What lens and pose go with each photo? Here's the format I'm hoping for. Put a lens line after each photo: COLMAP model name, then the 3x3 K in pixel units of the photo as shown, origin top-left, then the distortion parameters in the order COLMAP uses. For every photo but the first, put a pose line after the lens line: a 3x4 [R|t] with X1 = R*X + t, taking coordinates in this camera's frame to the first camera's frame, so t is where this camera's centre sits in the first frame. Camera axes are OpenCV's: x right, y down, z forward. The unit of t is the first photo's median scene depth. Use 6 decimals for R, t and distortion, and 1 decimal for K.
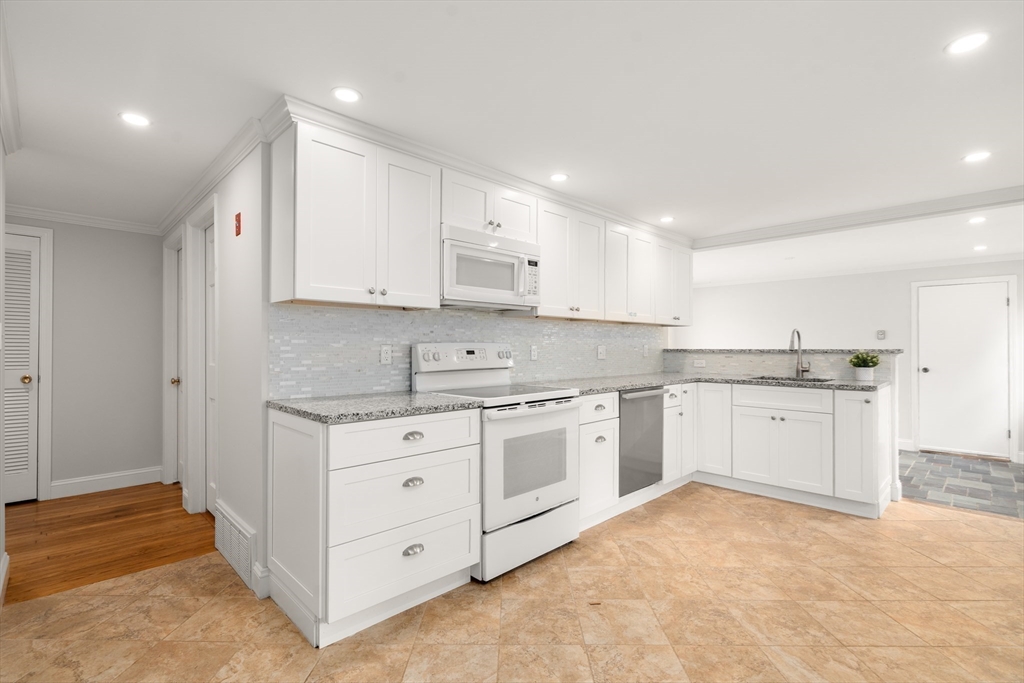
lens RADIAL K [[467.3, 0, 502.1], [0, 467.3, 342.5], [0, 0, 1]] dist [-0.002702, 0.000823]
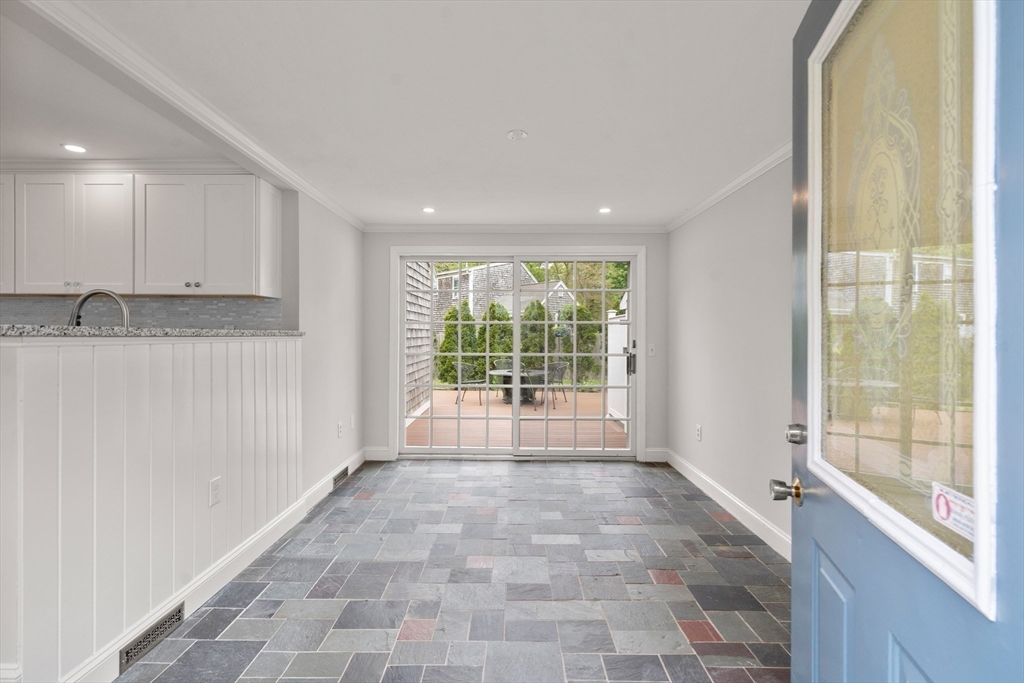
lens RADIAL K [[467.3, 0, 509.4], [0, 467.3, 341.6], [0, 0, 1]] dist [-0.002702, 0.000823]
pose [[0.719978, 0.008480, -0.693945, 1.675551], [0.001534, 0.999903, 0.013811, 0.028829], [0.693995, -0.011009, 0.719895, 1.214810]]
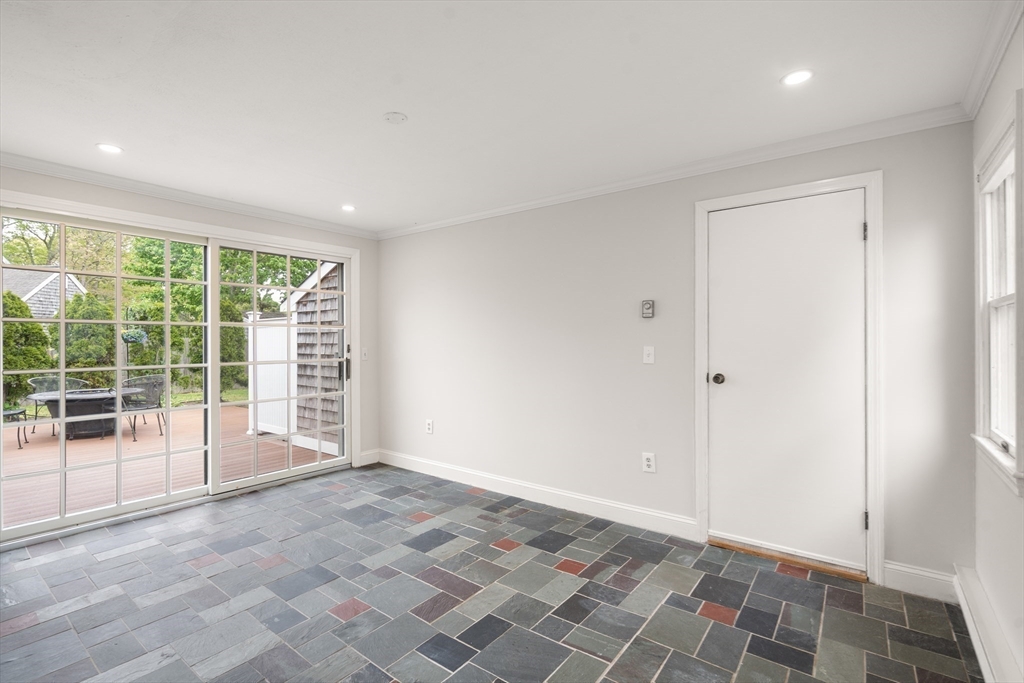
lens RADIAL K [[467.3, 0, 499.0], [0, 467.3, 343.4], [0, 0, 1]] dist [-0.002702, 0.000823]
pose [[0.990601, -0.007031, 0.136601, 1.177549], [0.005834, 0.999941, 0.009159, 0.031088], [-0.136657, -0.008276, 0.990584, 1.050808]]
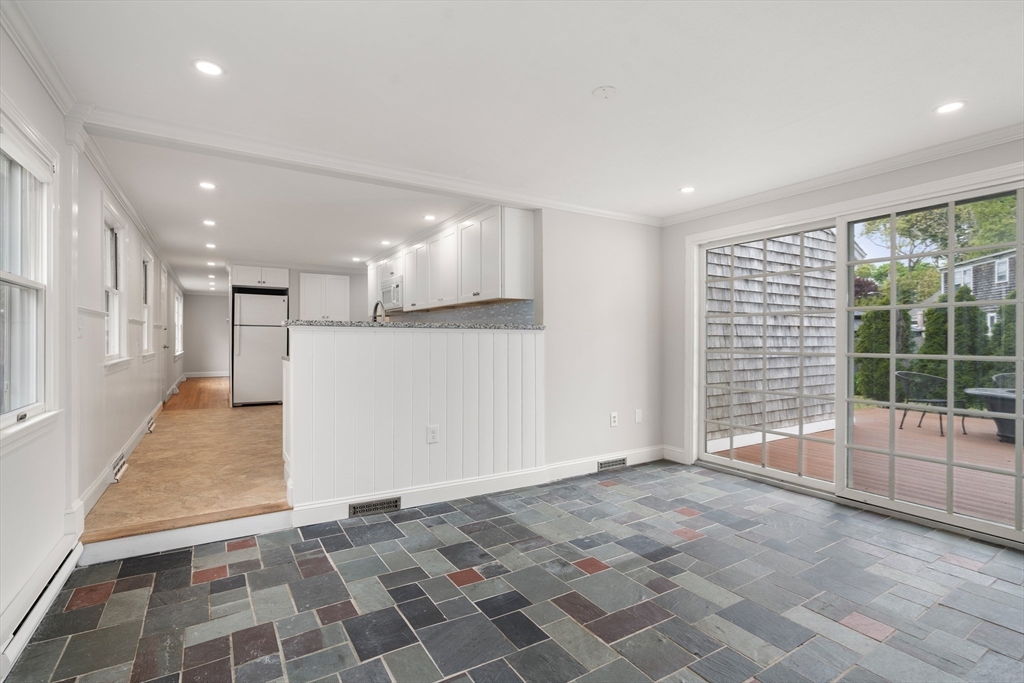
lens RADIAL K [[467.3, 0, 512.8], [0, 467.3, 342.3], [0, 0, 1]] dist [-0.002702, 0.000823]
pose [[-0.194108, -0.000616, -0.980980, 1.851905], [0.000703, 0.999999, -0.000767, 0.065420], [0.980980, -0.000838, -0.194108, 1.813468]]
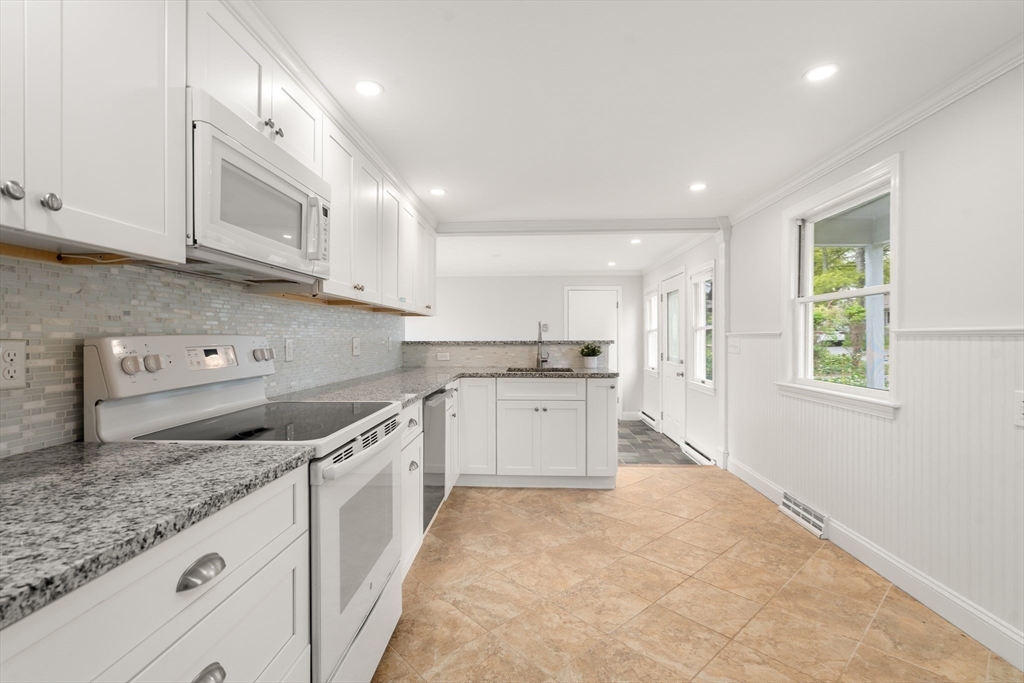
lens RADIAL K [[467.3, 0, 505.1], [0, 467.3, 338.2], [0, 0, 1]] dist [-0.002702, 0.000823]
pose [[0.738614, -0.004556, 0.674113, -0.176706], [-0.002799, 0.999948, 0.009825, -0.002143], [-0.674123, -0.009144, 0.738562, 0.352488]]
